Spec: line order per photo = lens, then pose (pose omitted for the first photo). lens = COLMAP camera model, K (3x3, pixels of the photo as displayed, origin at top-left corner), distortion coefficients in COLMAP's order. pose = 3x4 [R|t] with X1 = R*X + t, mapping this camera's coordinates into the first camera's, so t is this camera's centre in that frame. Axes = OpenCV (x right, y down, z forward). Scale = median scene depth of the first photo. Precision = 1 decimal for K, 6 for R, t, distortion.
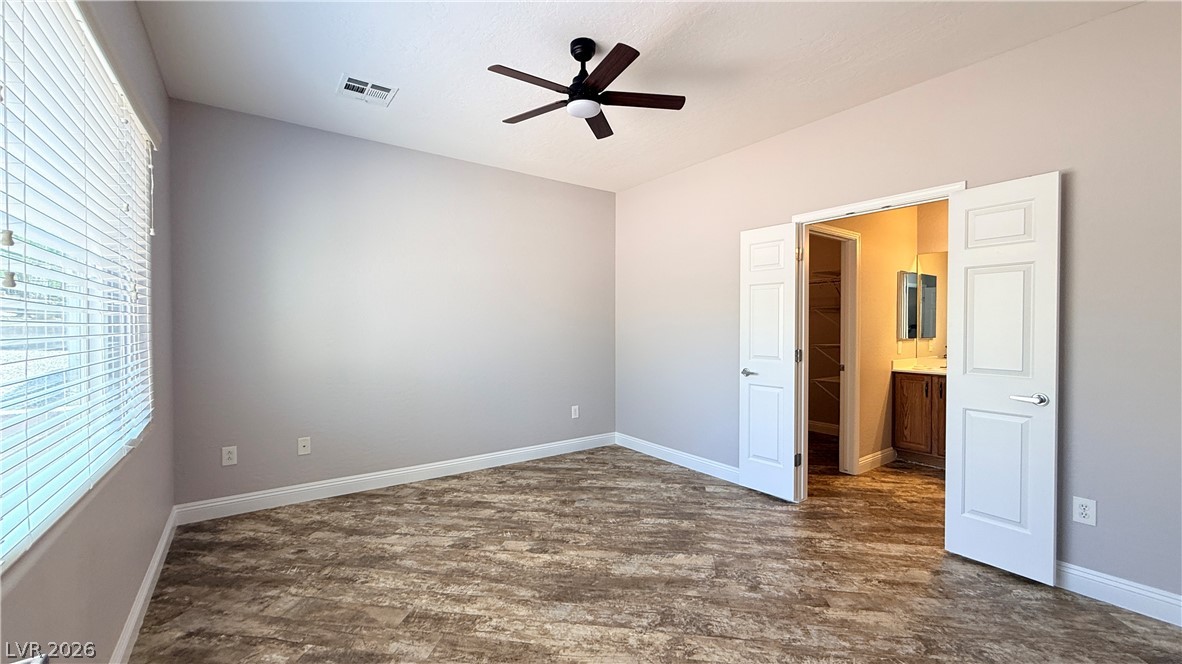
lens RADIAL K [[472.9, 0, 589.3], [0, 472.9, 330.7], [0, 0, 1]] dist [0.000845, 0.000090]
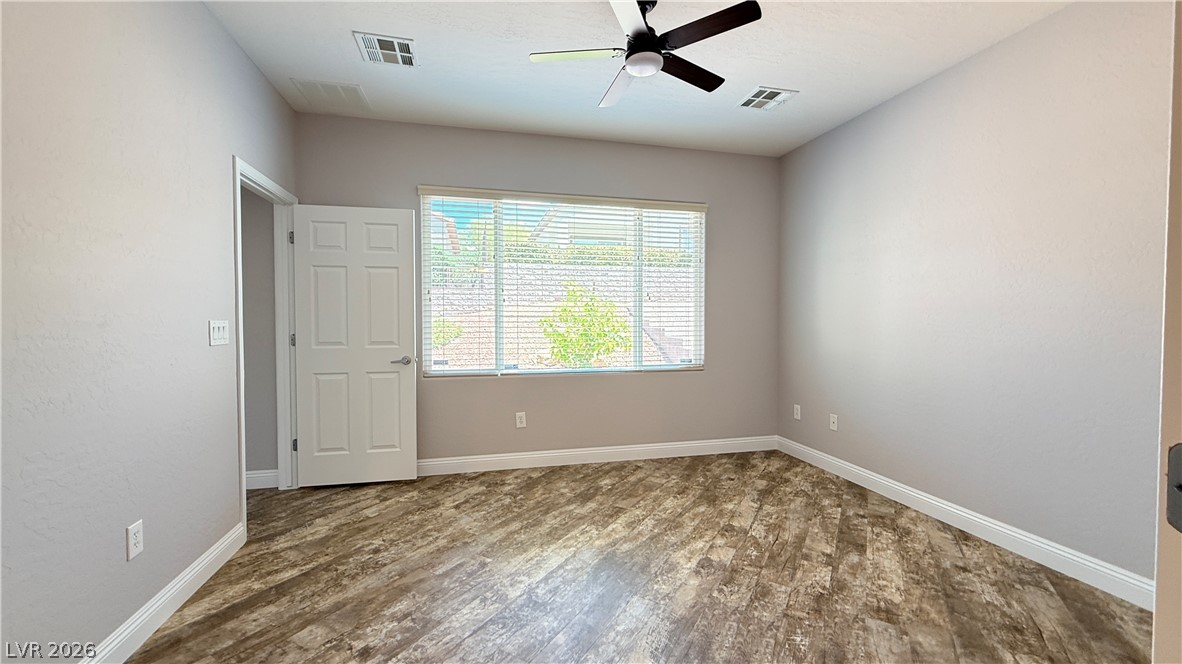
lens RADIAL K [[472.9, 0, 589.3], [0, 472.9, 330.7], [0, 0, 1]] dist [0.000845, 0.000090]
pose [[-0.375399, 0.023474, -0.926566, 0.706251], [-0.009394, 0.999532, 0.029128, 0.007441], [0.926816, 0.019639, -0.375003, 1.016563]]
